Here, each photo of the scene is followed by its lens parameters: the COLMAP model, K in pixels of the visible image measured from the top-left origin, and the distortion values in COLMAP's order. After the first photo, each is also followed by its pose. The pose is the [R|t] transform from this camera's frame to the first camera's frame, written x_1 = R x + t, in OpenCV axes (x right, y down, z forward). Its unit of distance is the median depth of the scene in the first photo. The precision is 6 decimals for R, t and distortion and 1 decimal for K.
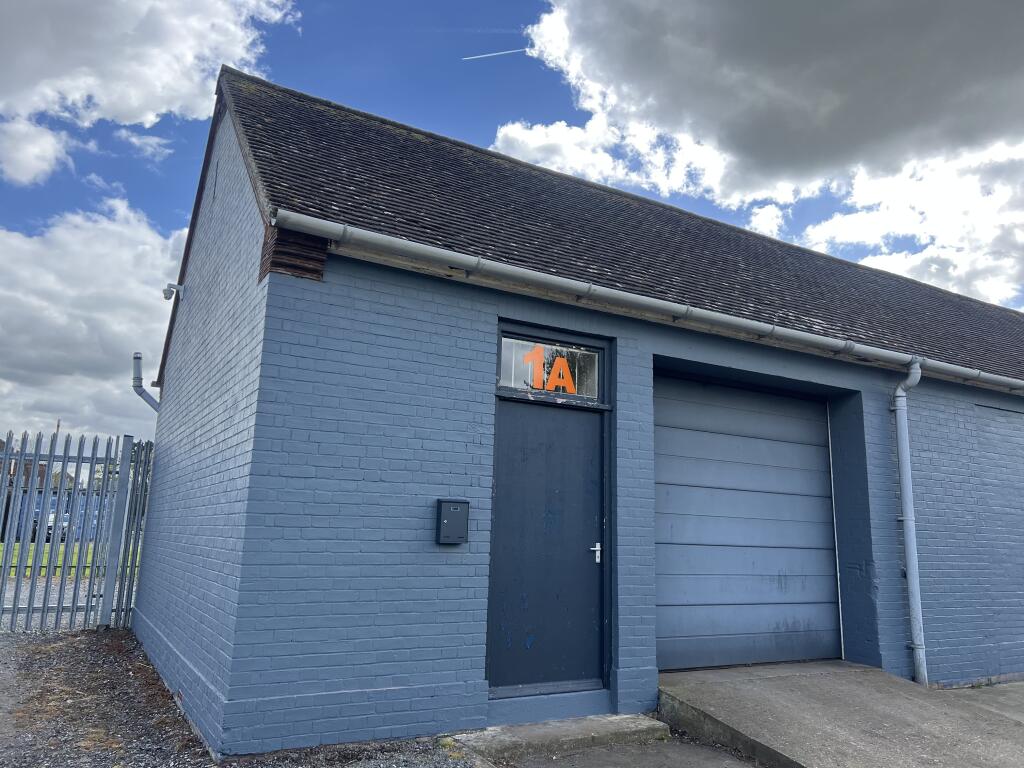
lens RADIAL K [[761.2, 0, 513.5], [0, 761.2, 377.0], [0, 0, 1]] dist [0.086692, -0.104928]
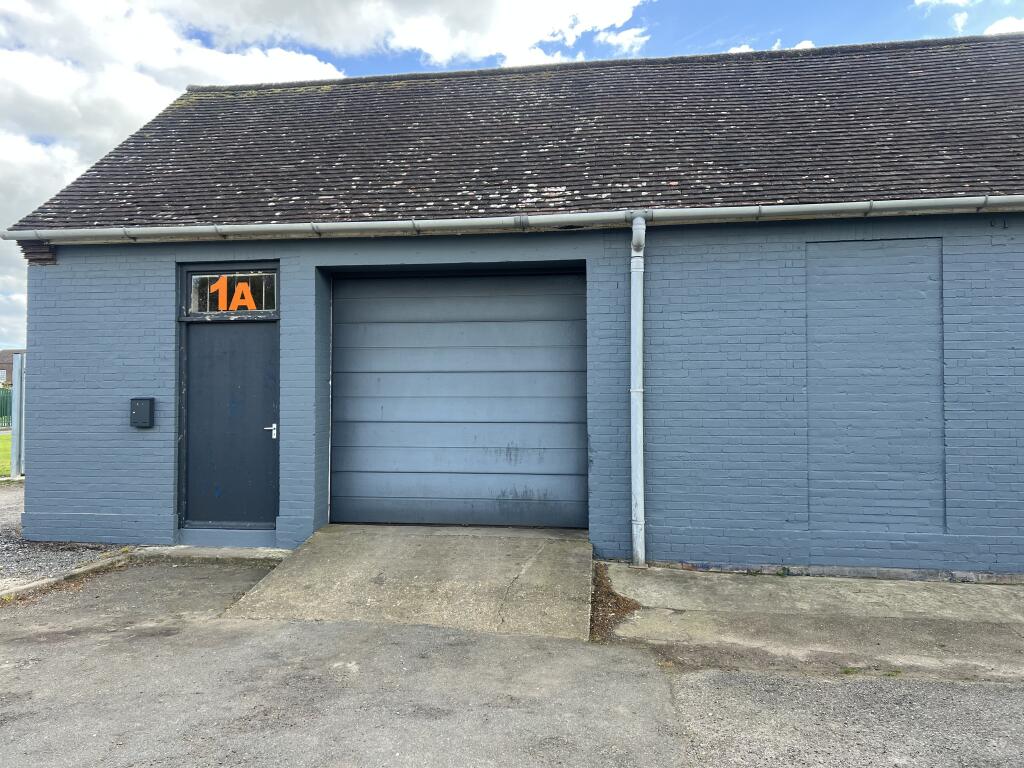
lens RADIAL K [[761.2, 0, 513.5], [0, 761.2, 377.0], [0, 0, 1]] dist [0.086692, -0.104928]
pose [[0.777193, -0.048714, -0.627374, 1.173113], [0.149708, 0.982686, 0.109156, 0.055114], [0.611195, -0.178758, 0.771029, 0.247182]]
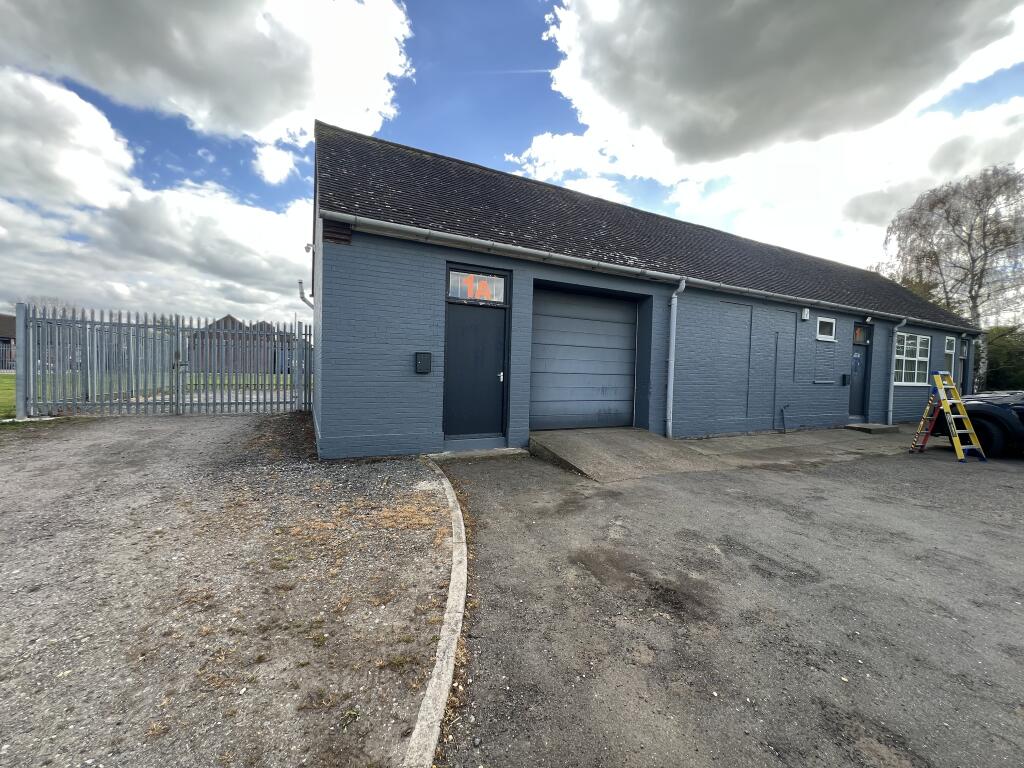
lens RADIAL K [[408.6, 0, 510.7], [0, 408.6, 378.9], [0, 0, 1]] dist [-0.002034, -0.000240]
pose [[0.998004, -0.000932, -0.063151, 0.193323], [0.014801, 0.975496, 0.219519, -0.008941], [0.061399, -0.220015, 0.973562, -0.081822]]
